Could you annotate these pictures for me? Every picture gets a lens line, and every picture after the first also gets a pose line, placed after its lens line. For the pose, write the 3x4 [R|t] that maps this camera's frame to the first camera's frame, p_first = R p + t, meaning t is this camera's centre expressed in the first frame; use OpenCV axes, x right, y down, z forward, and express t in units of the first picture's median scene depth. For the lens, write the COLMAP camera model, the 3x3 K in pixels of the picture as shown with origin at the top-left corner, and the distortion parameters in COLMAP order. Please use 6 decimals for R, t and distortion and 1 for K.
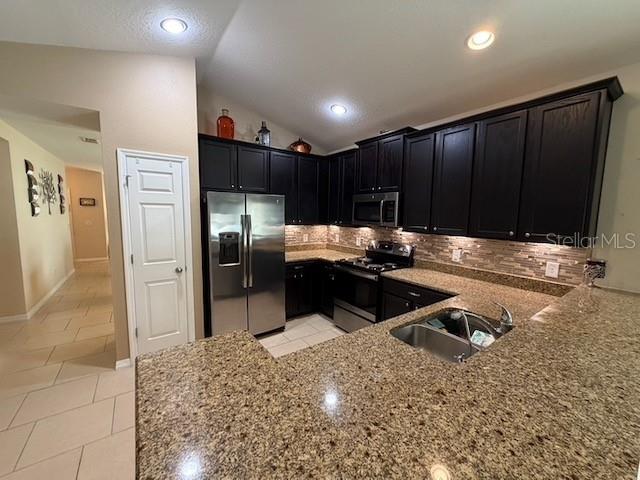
lens RADIAL K [[256.9, 0, 317.7], [0, 256.9, 240.7], [0, 0, 1]] dist [0.000888, 0.000212]
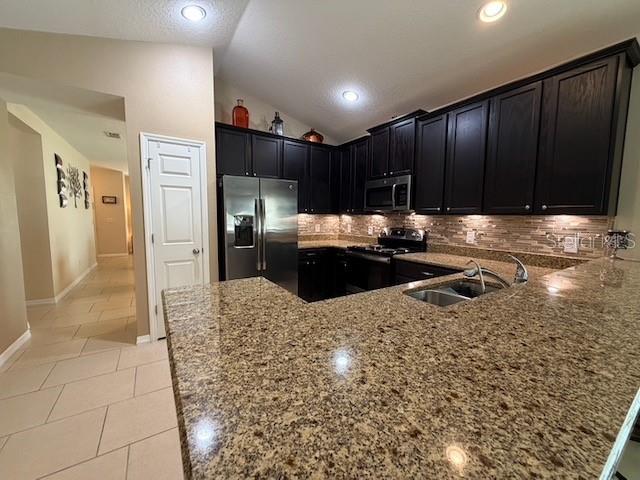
lens RADIAL K [[256.9, 0, 317.7], [0, 256.9, 240.7], [0, 0, 1]] dist [0.000888, 0.000212]
pose [[0.998978, -0.002380, -0.045146, -0.003616], [0.001695, 0.999883, -0.015224, 0.091438], [0.045176, 0.015132, 0.998864, -0.014177]]
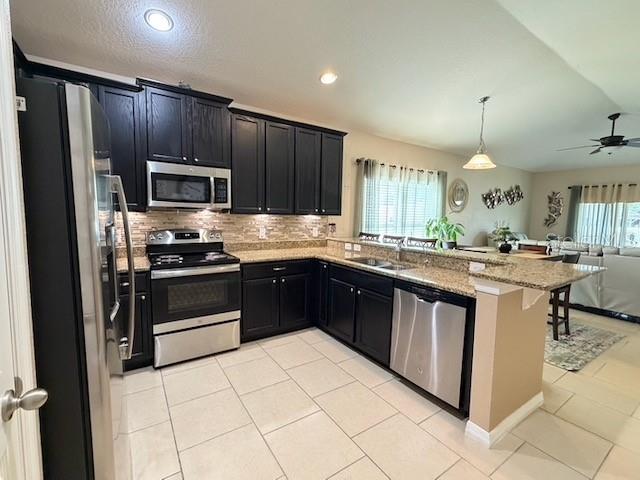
lens RADIAL K [[290.0, 0, 318.9], [0, 290.0, 239.1], [0, 0, 1]] dist [-0.000133, -0.000703]
pose [[0.030656, -0.098929, 0.994622, -0.796248], [0.095638, 0.990815, 0.095602, -0.016387], [-0.994944, 0.092192, 0.039836, 0.753415]]
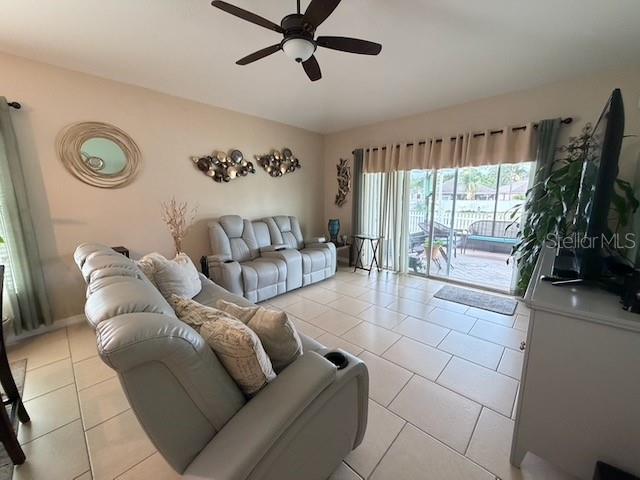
lens RADIAL K [[256.9, 0, 313.1], [0, 256.9, 241.4], [0, 0, 1]] dist [0.000888, 0.000212]
pose [[-0.194004, -0.182875, 0.963804, 0.264975], [0.114954, 0.971464, 0.207468, 0.196245], [-0.974242, 0.151043, -0.167446, -0.906153]]
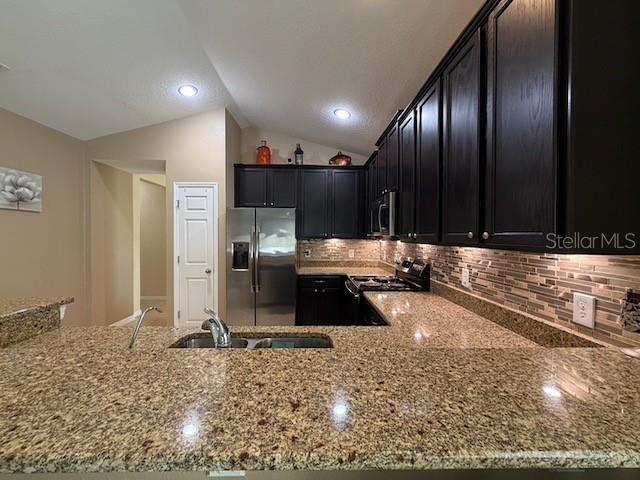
lens RADIAL K [[256.9, 0, 318.1], [0, 256.9, 240.5], [0, 0, 1]] dist [0.000888, 0.000212]
pose [[0.823533, -0.002990, -0.567260, 0.646120], [-0.053026, 0.995202, -0.082226, 0.041600], [0.564784, 0.097796, 0.819423, 0.262828]]
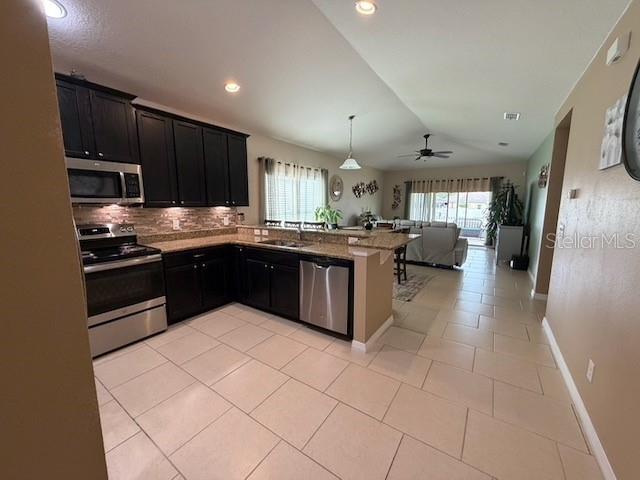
lens RADIAL K [[256.9, 0, 319.5], [0, 256.9, 240.3], [0, 0, 1]] dist [0.000888, 0.000212]
pose [[-0.348330, -0.146114, 0.925914, -0.919820], [0.104165, 0.975625, 0.193146, -0.038115], [-0.931566, 0.163726, -0.324620, 0.829271]]
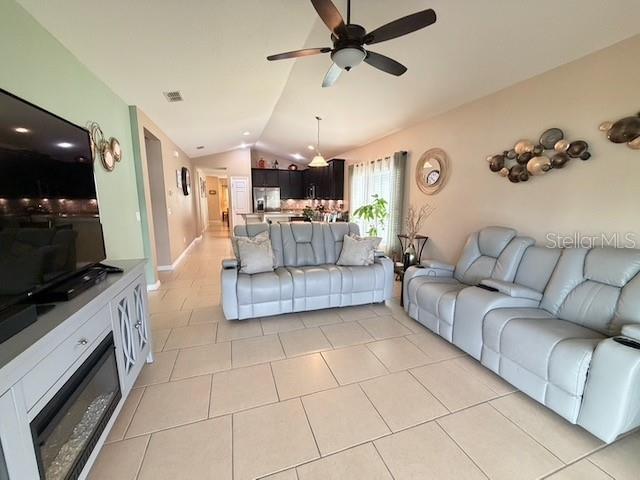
lens RADIAL K [[256.9, 0, 321.9], [0, 256.9, 238.1], [0, 0, 1]] dist [0.000888, 0.000212]
pose [[0.960942, 0.027387, -0.275391, 1.356989], [-0.017577, 0.999122, 0.038028, 0.319195], [0.276191, -0.031702, 0.960580, -1.968787]]
